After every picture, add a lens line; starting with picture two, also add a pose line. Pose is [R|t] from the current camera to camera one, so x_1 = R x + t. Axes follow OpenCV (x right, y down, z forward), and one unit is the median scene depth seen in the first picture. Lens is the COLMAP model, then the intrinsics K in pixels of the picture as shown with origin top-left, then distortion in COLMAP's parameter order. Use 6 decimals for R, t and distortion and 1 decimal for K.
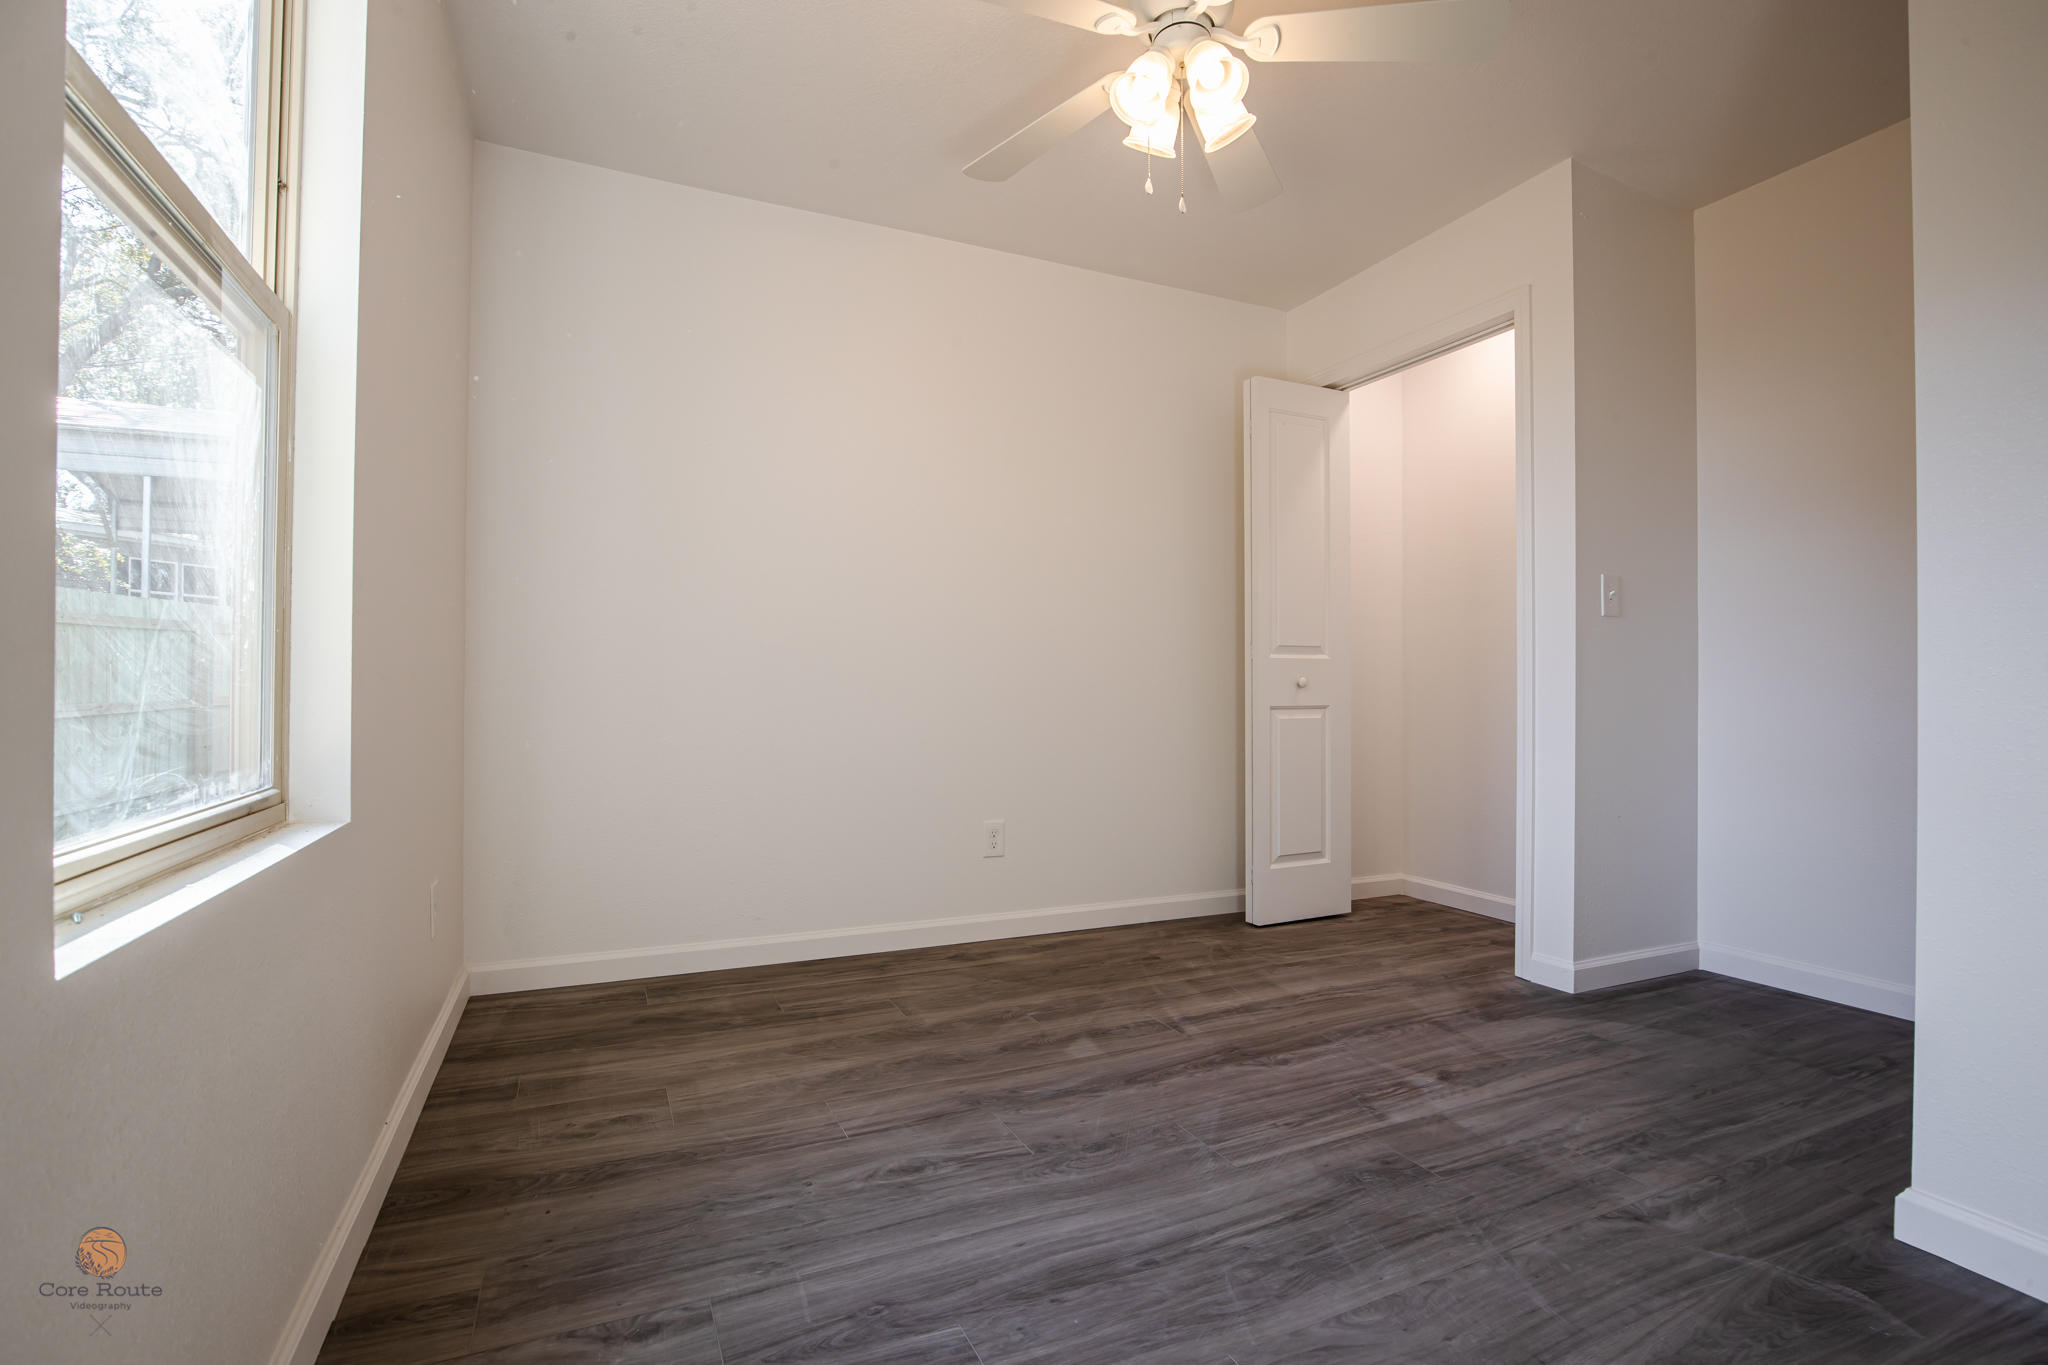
lens RADIAL K [[947.9, 0, 1034.1], [0, 947.9, 688.3], [0, 0, 1]] dist [-0.031103, 0.004815]
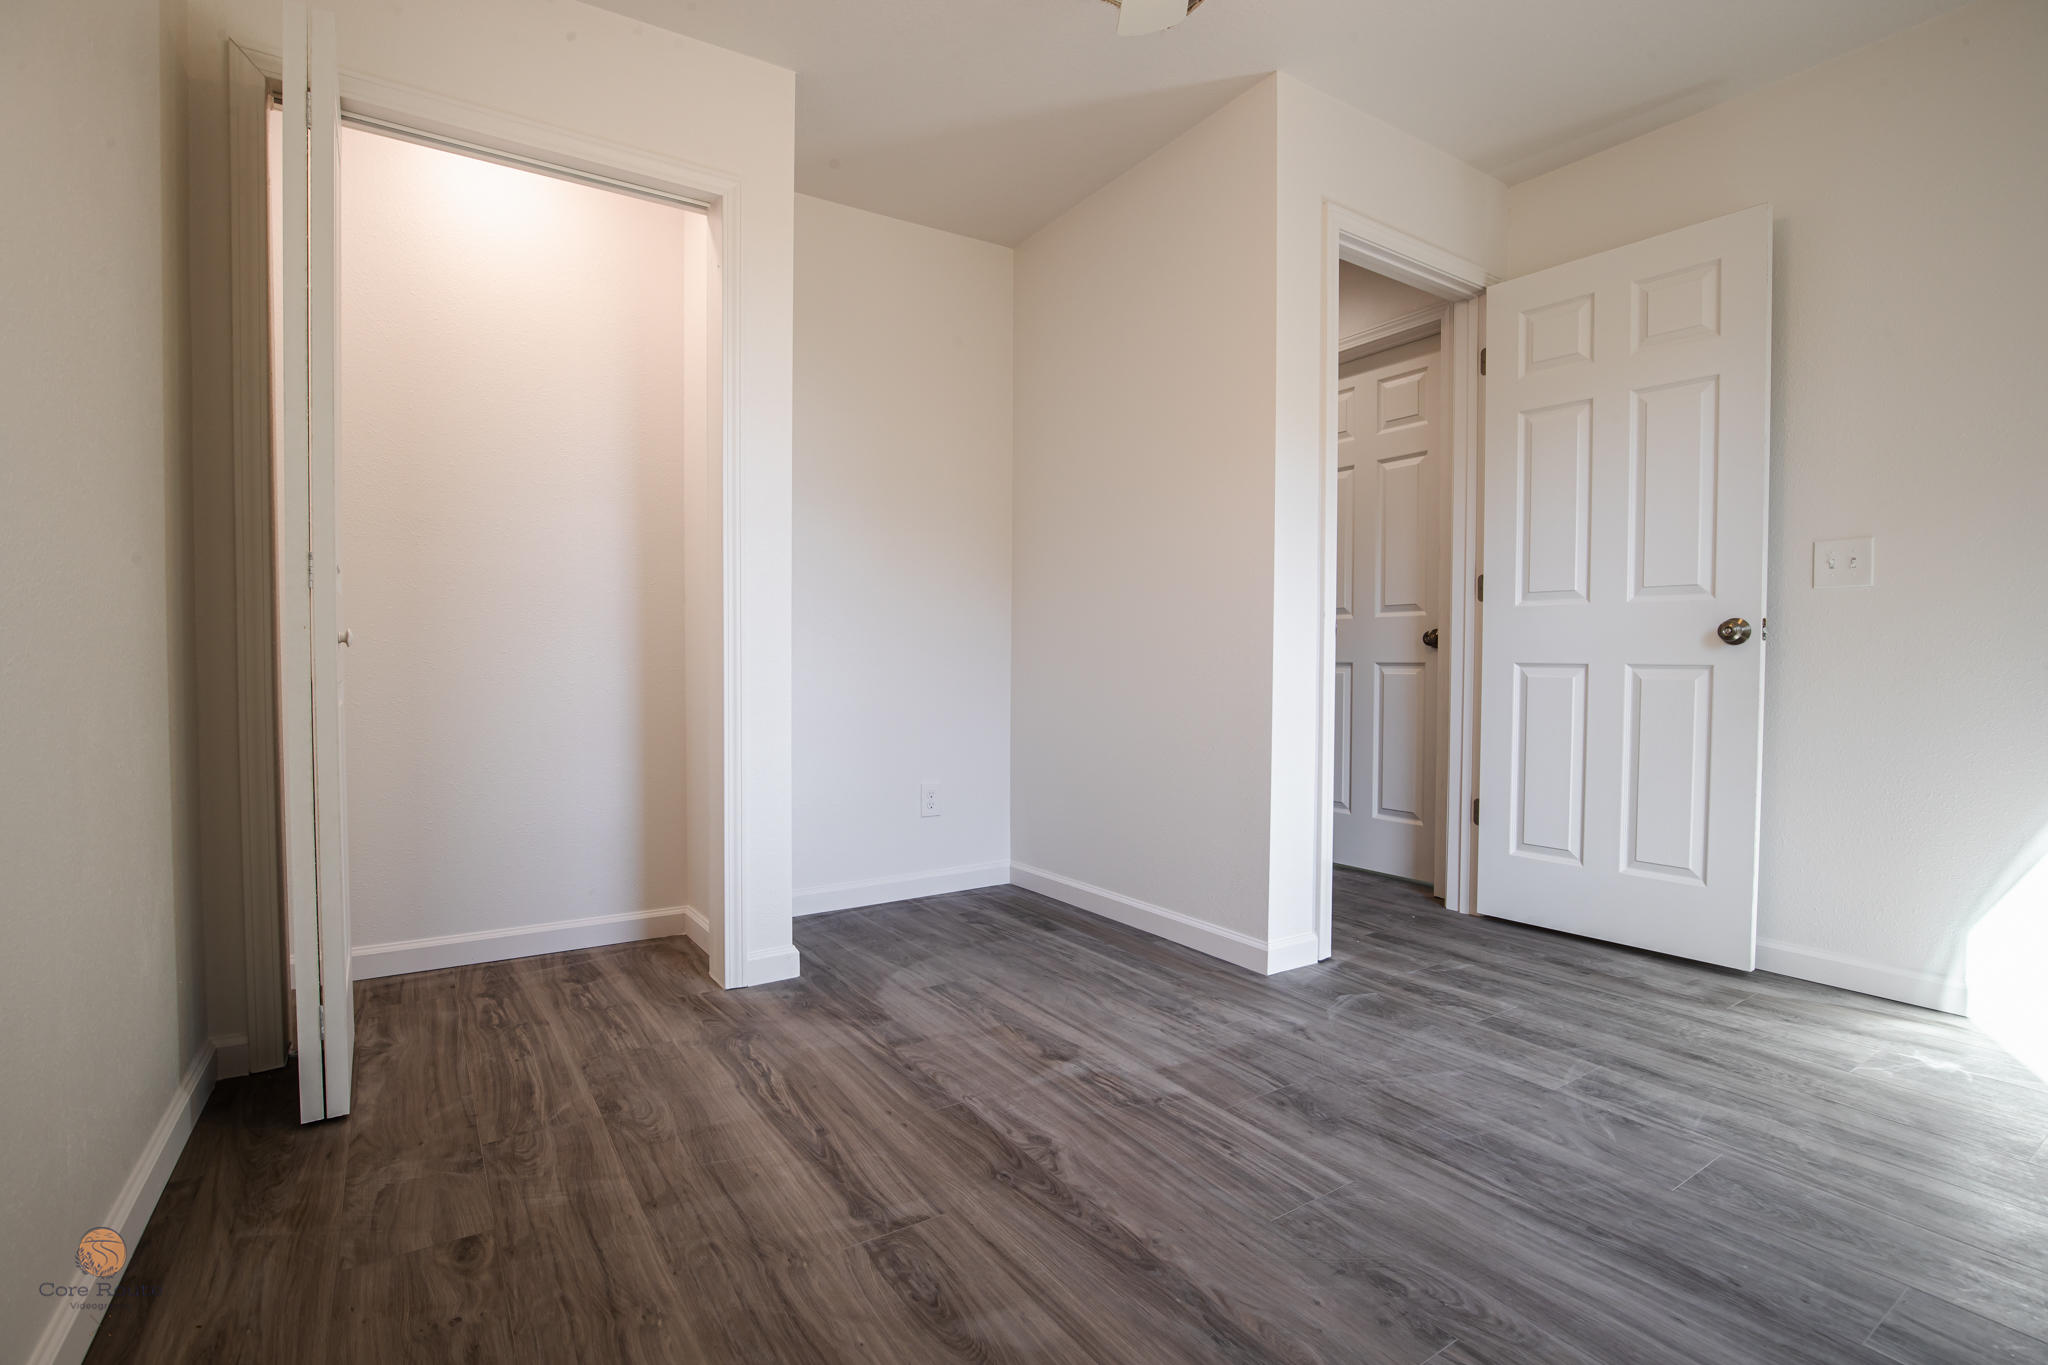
lens RADIAL K [[947.9, 0, 1034.1], [0, 947.9, 688.3], [0, 0, 1]] dist [-0.031103, 0.004815]
pose [[-0.147847, -0.032660, 0.988471, -0.475840], [-0.007506, 0.999463, 0.031901, 0.004625], [-0.988982, -0.002703, -0.148012, 1.106414]]
